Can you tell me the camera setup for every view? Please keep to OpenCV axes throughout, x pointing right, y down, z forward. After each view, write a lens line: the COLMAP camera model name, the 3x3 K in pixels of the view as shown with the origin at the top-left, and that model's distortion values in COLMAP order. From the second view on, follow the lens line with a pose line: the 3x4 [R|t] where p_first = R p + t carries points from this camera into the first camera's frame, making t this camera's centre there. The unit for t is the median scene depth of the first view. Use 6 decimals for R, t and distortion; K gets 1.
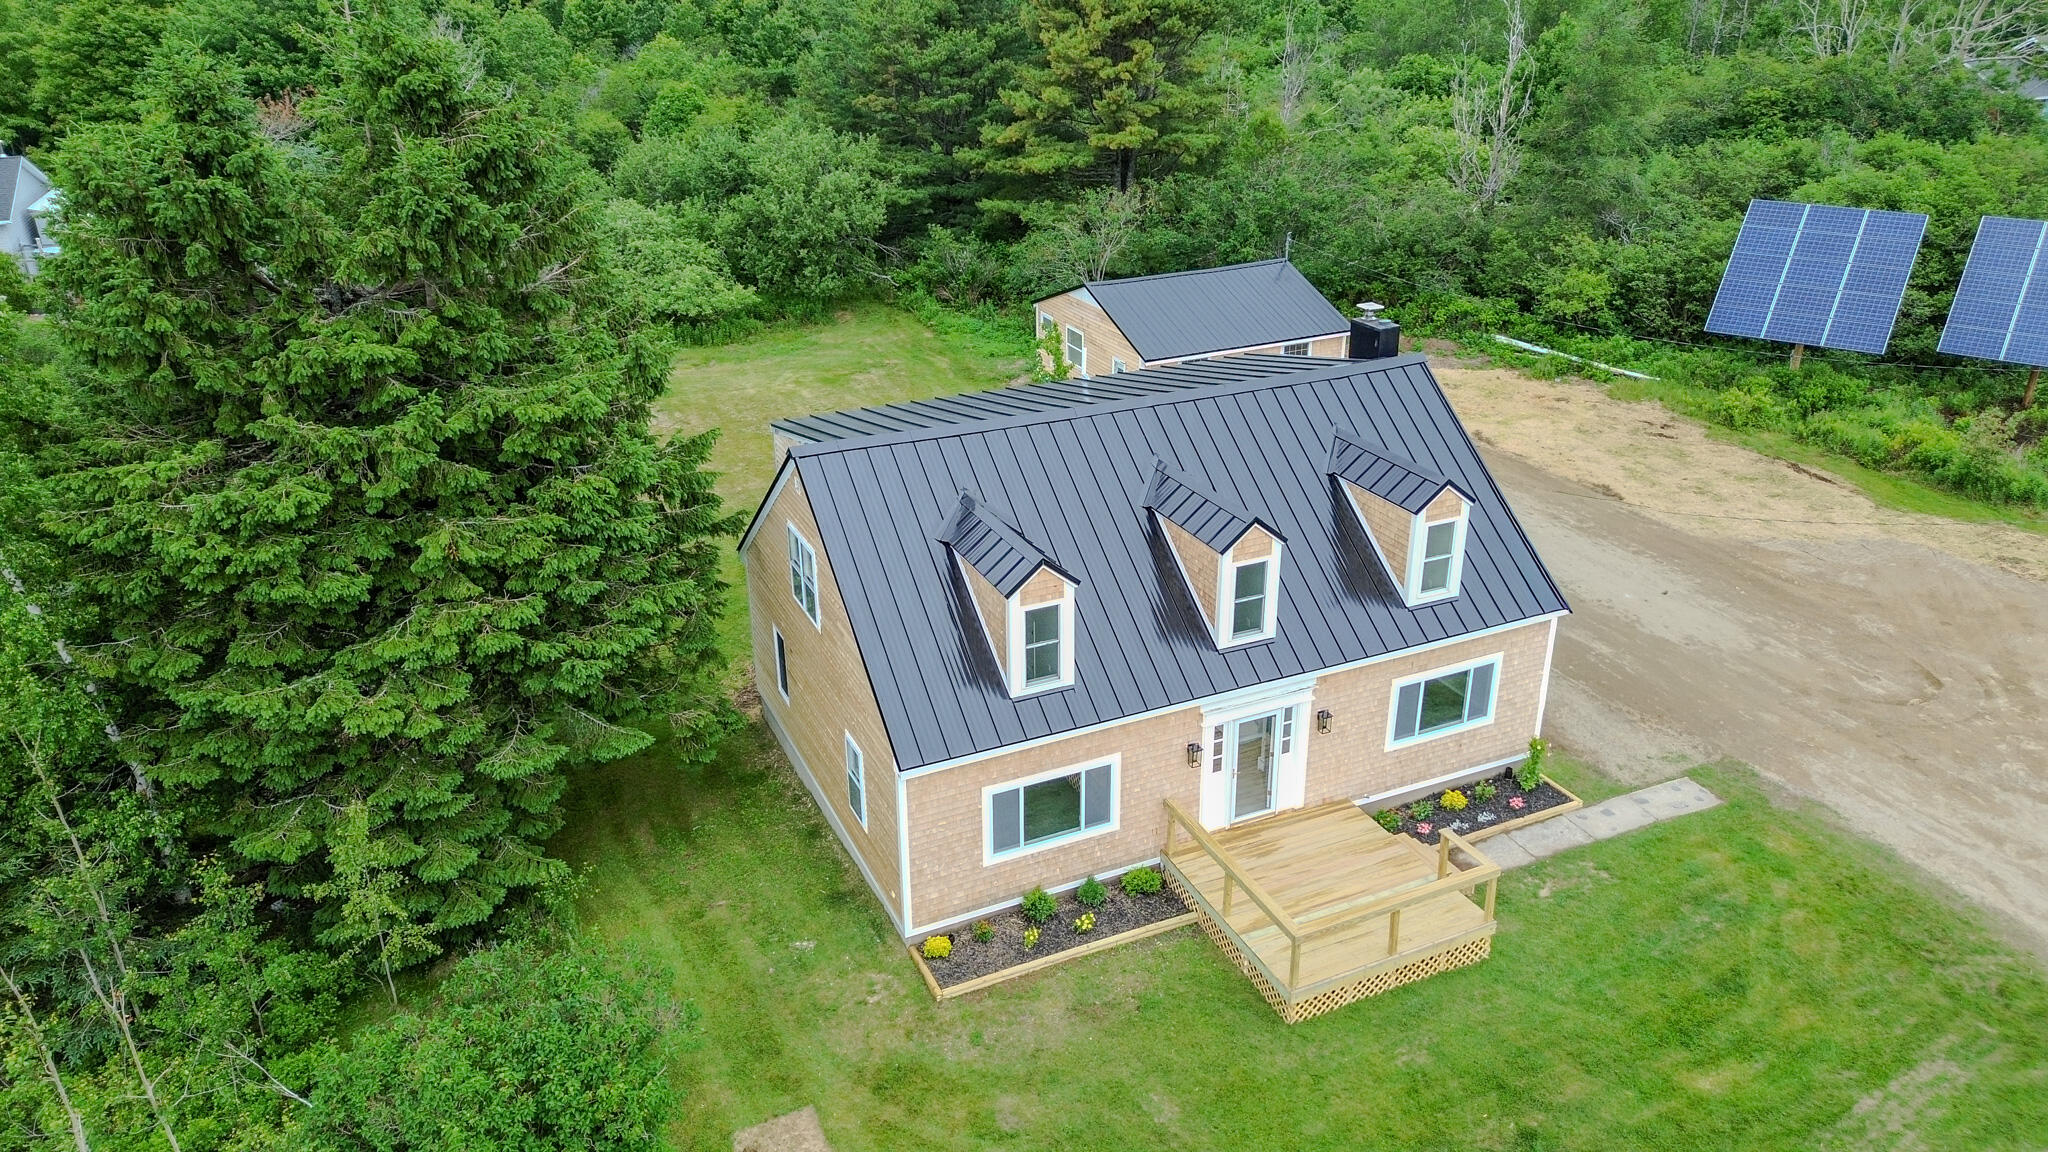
lens RADIAL K [[1451.6, 0, 1029.2], [0, 1451.6, 574.9], [0, 0, 1]] dist [0.071529, -0.071131]
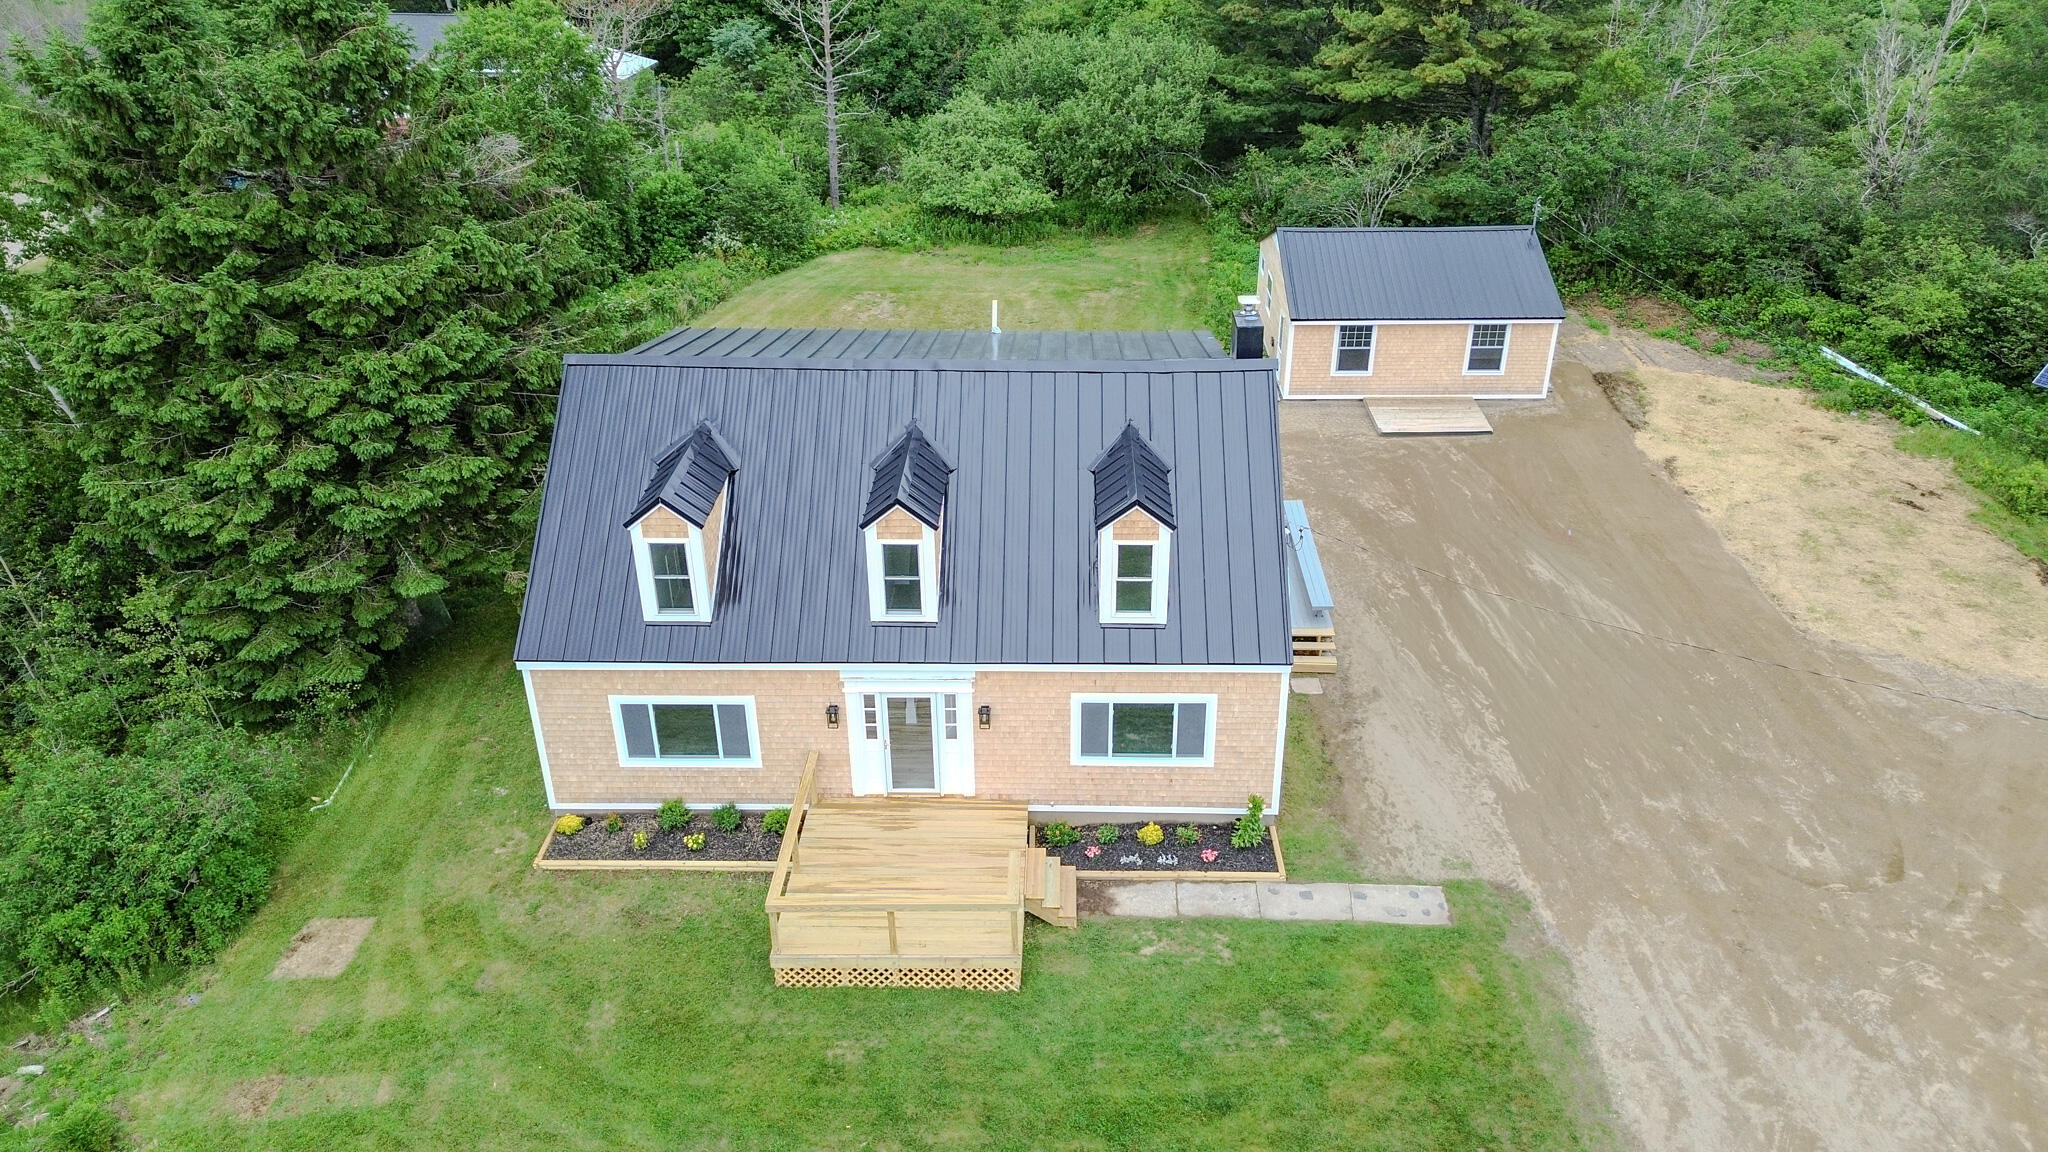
lens RADIAL K [[1451.6, 0, 1029.8], [0, 1451.6, 576.2], [0, 0, 1]] dist [0.071529, -0.071131]
pose [[0.896370, 0.212125, -0.389261, 0.328904], [-0.182564, 0.976805, 0.111902, -0.059870], [0.403970, -0.029240, 0.914305, 0.066608]]
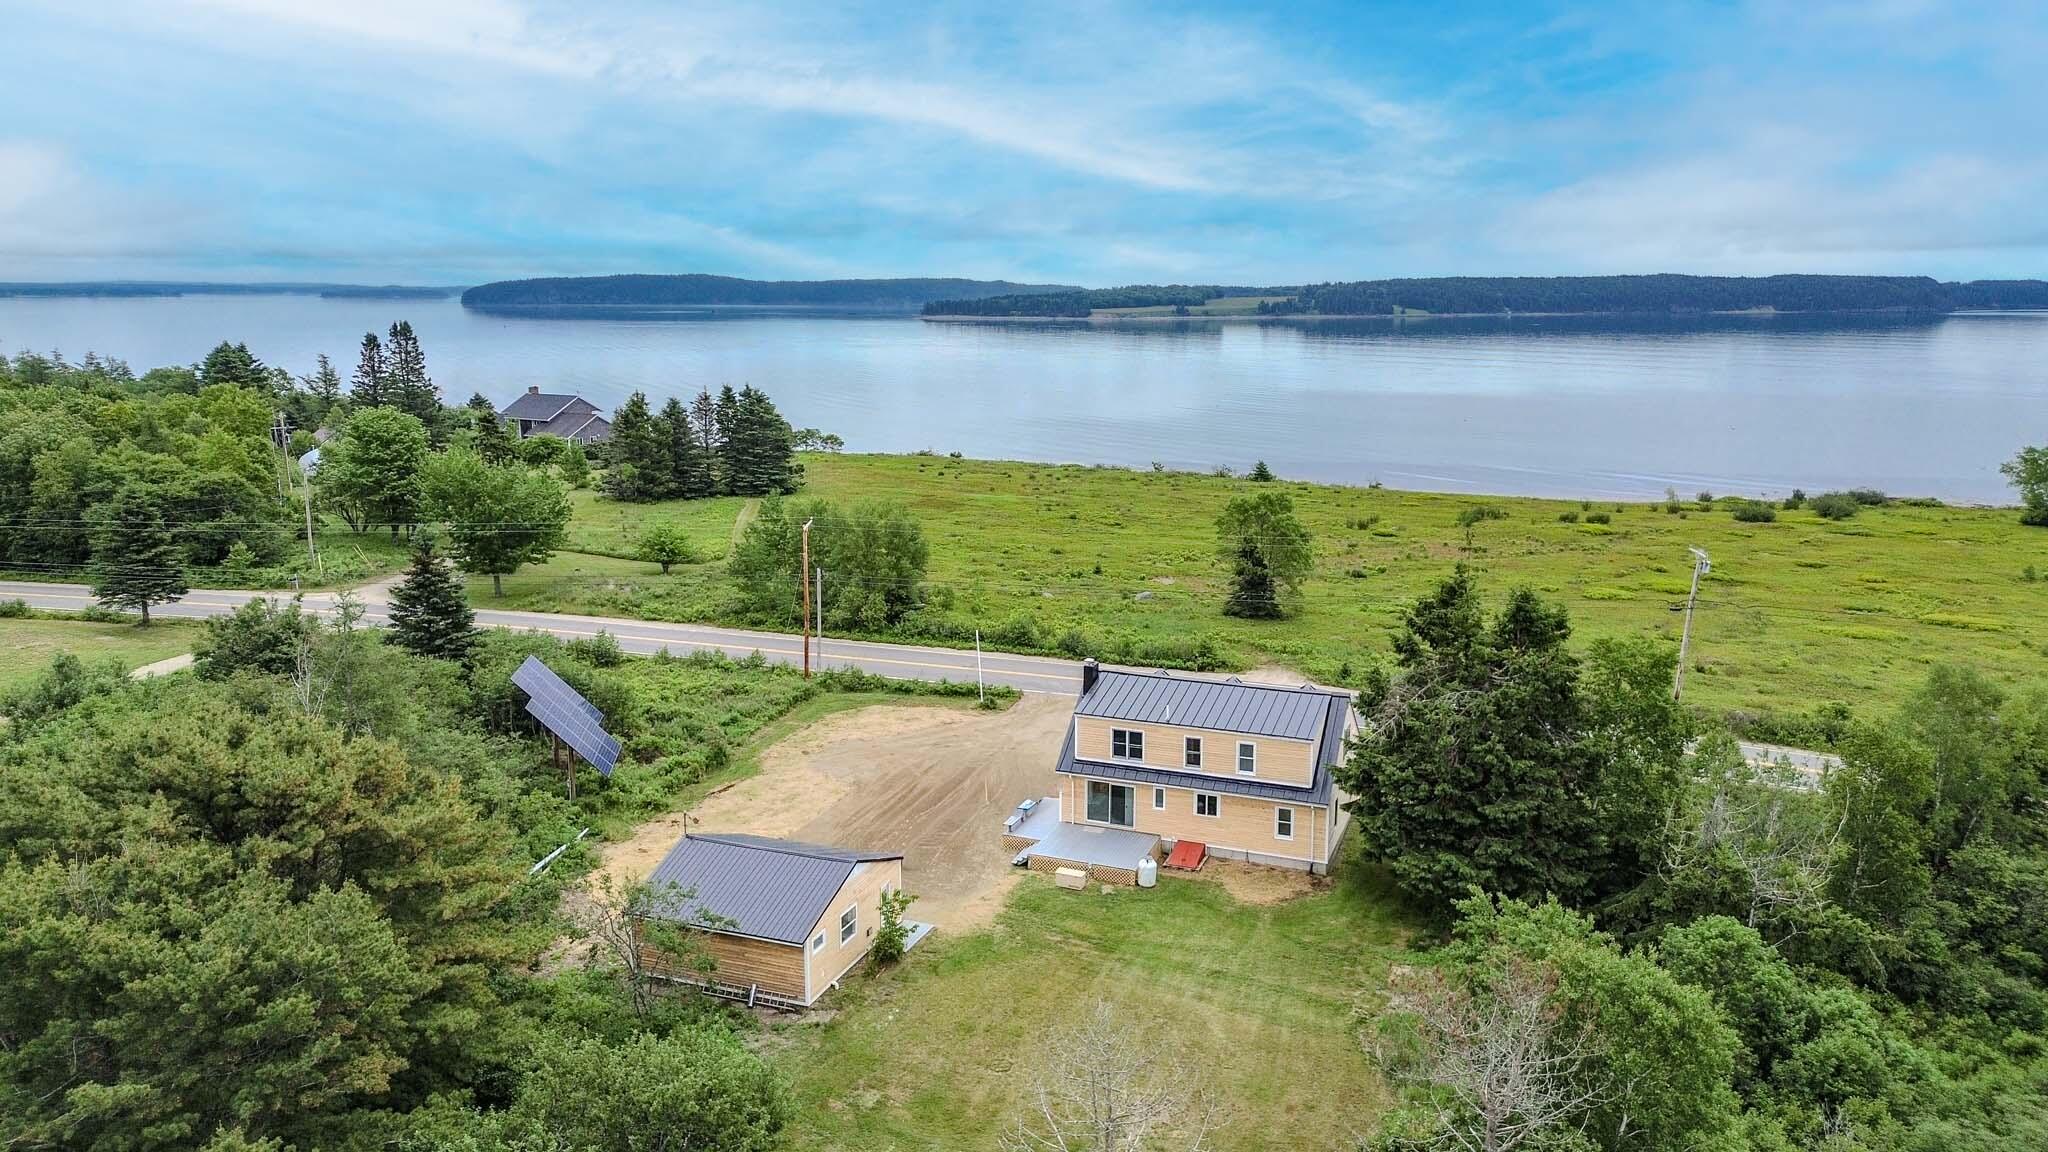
lens RADIAL K [[1451.6, 0, 1031.0], [0, 1451.6, 590.6], [0, 0, 1]] dist [0.071529, -0.071131]
pose [[-0.696549, -0.140806, 0.703558, -0.904177], [0.298803, 0.834558, 0.462850, -0.934279], [-0.652331, 0.532623, -0.539237, 1.507534]]
